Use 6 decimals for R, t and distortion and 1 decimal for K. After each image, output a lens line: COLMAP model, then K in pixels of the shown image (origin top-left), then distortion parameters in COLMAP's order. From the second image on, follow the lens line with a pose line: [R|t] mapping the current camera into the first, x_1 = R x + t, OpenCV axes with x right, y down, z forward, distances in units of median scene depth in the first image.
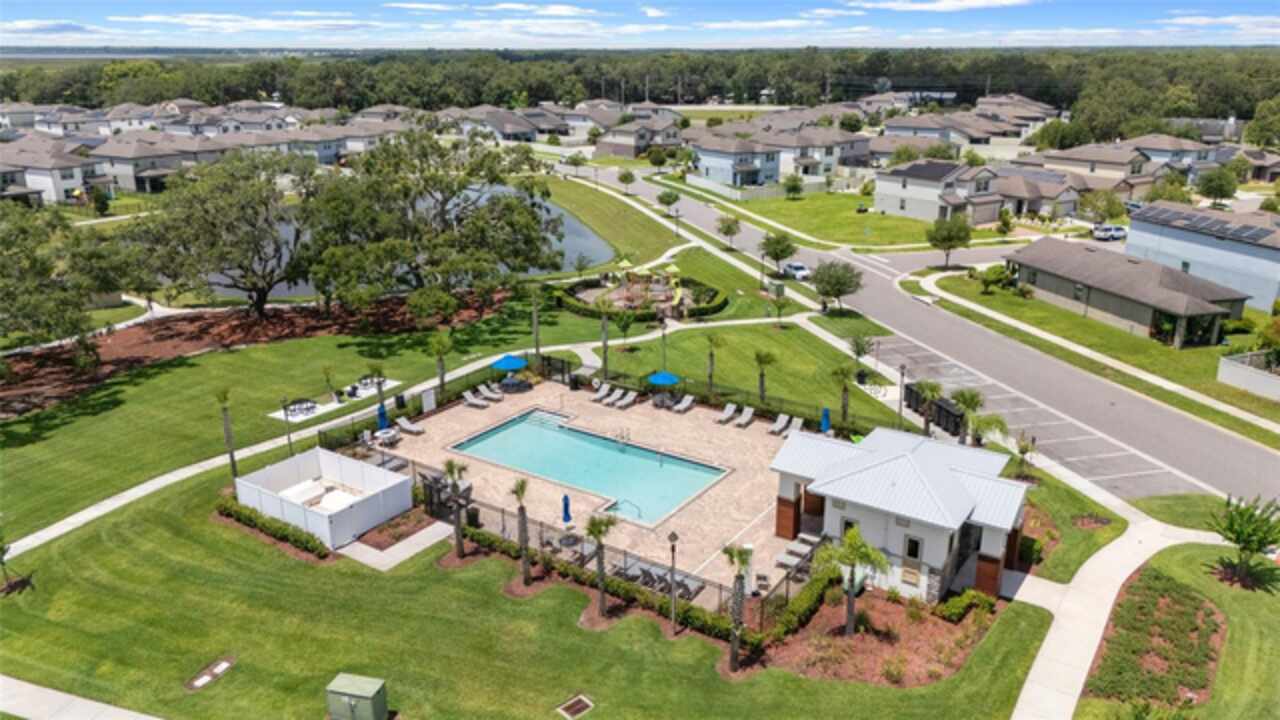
lens RADIAL K [[945.2, 0, 646.1], [0, 945.2, 363.0], [0, 0, 1]] dist [0.051079, -0.045977]
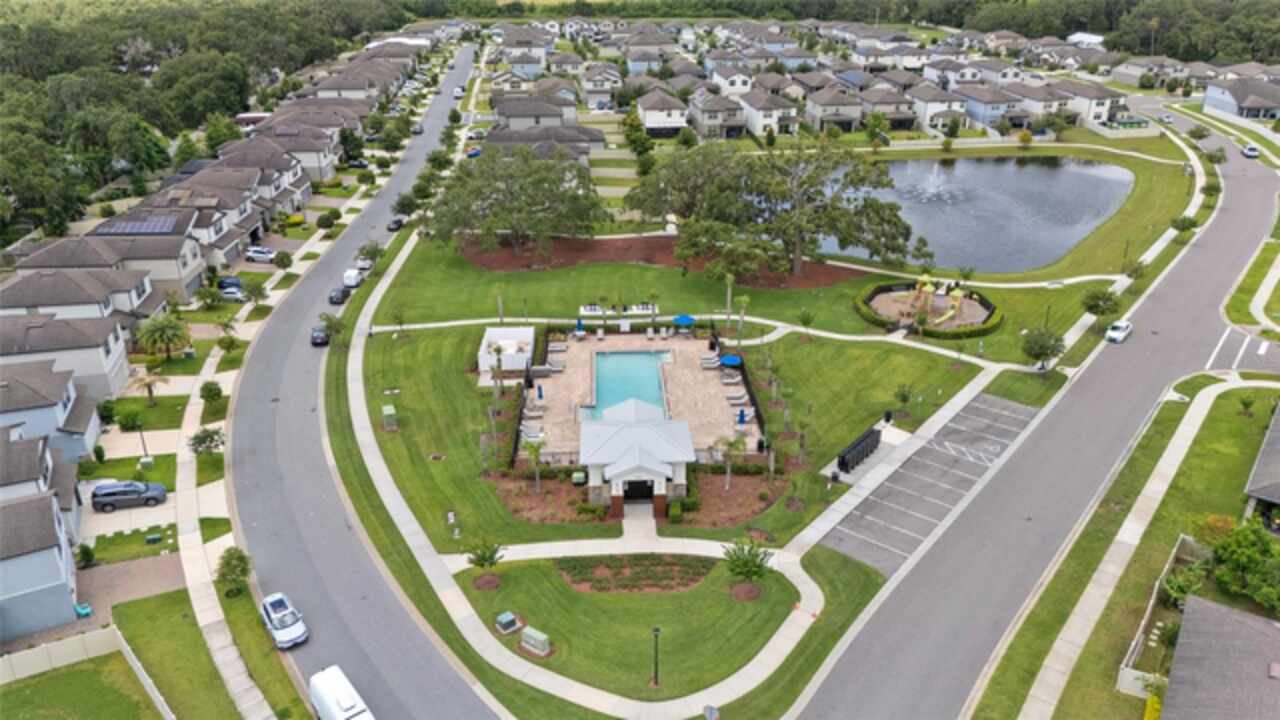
lens RADIAL K [[945.2, 0, 641.7], [0, 945.2, 358.0], [0, 0, 1]] dist [0.051079, -0.045977]
pose [[0.594093, 0.326610, -0.735105, 0.752374], [-0.250229, 0.943556, 0.216997, -0.199873], [0.764486, 0.055028, 0.642288, -0.040480]]
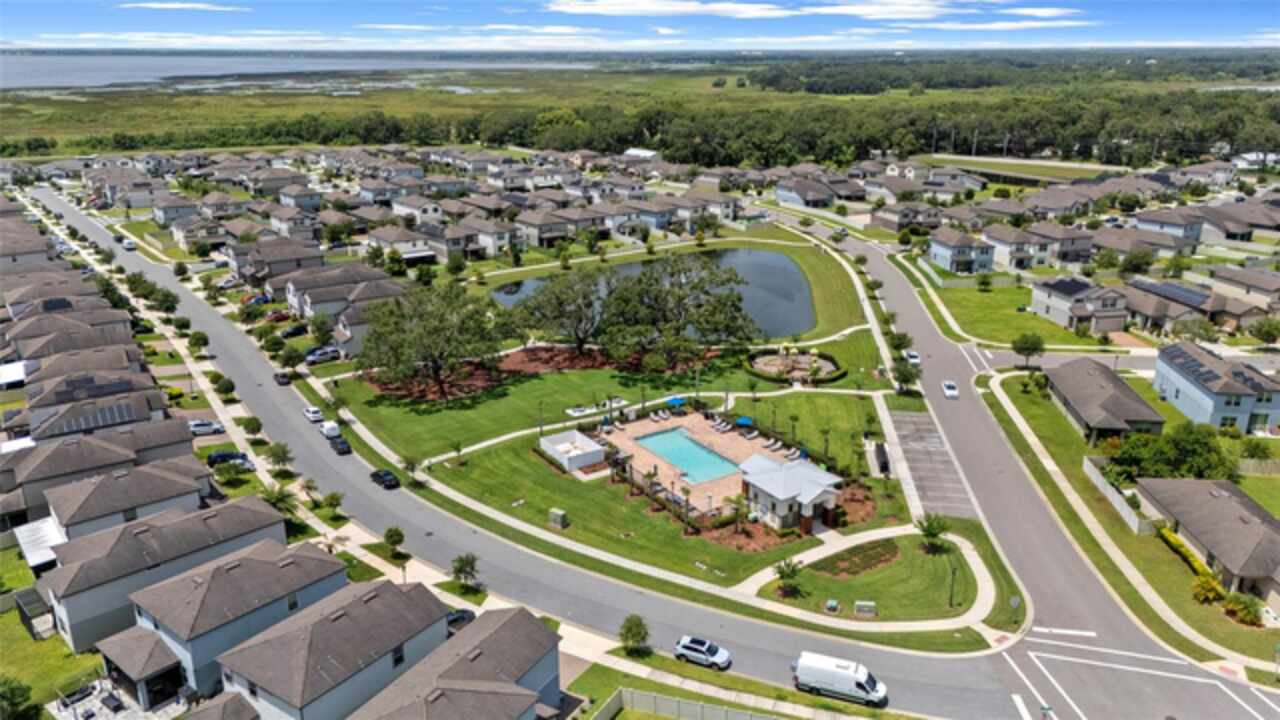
lens RADIAL K [[945.2, 0, 640.8], [0, 945.2, 355.3], [0, 0, 1]] dist [0.051079, -0.045977]
pose [[0.921516, 0.118035, -0.369969, 0.391057], [-0.120930, 0.992541, 0.015448, -0.090126], [0.369032, 0.030505, 0.928916, -0.672526]]
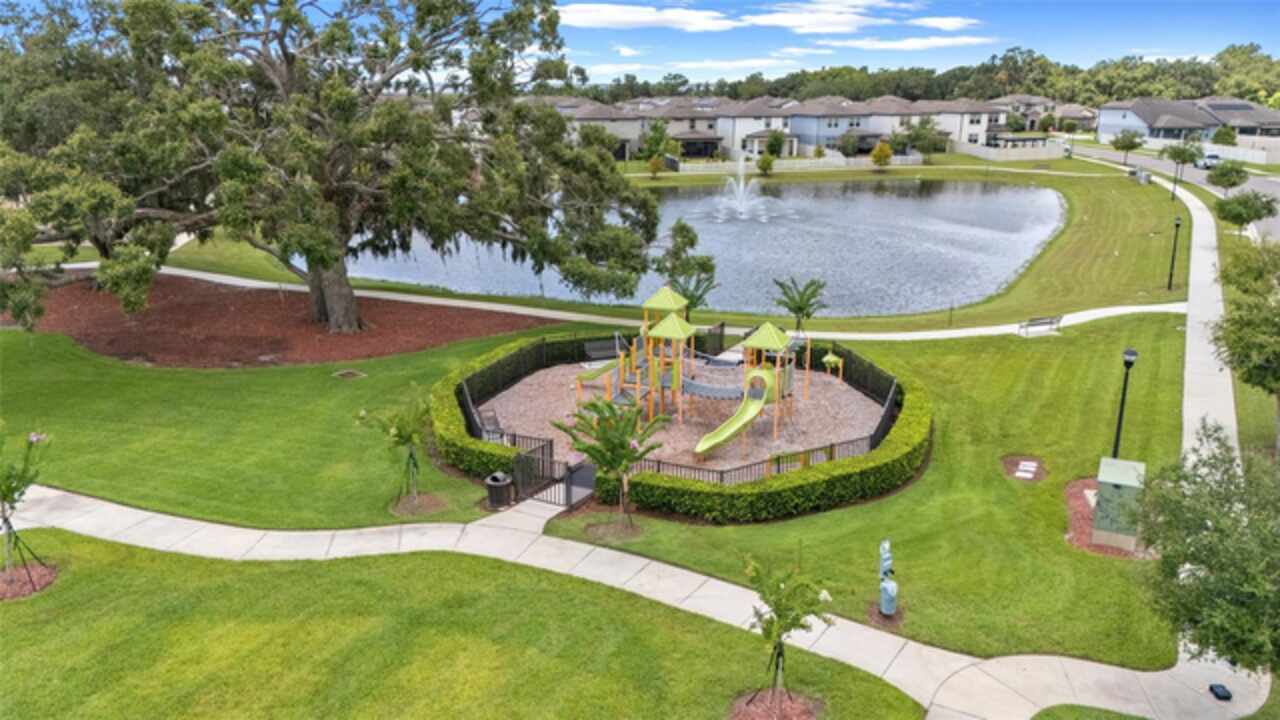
lens RADIAL K [[945.2, 0, 642.8], [0, 945.2, 362.7], [0, 0, 1]] dist [0.051079, -0.045977]
pose [[0.709823, 0.197233, -0.676203, 0.237092], [-0.220274, 0.974004, 0.052870, -0.110338], [0.669052, 0.111422, 0.734816, 0.819556]]
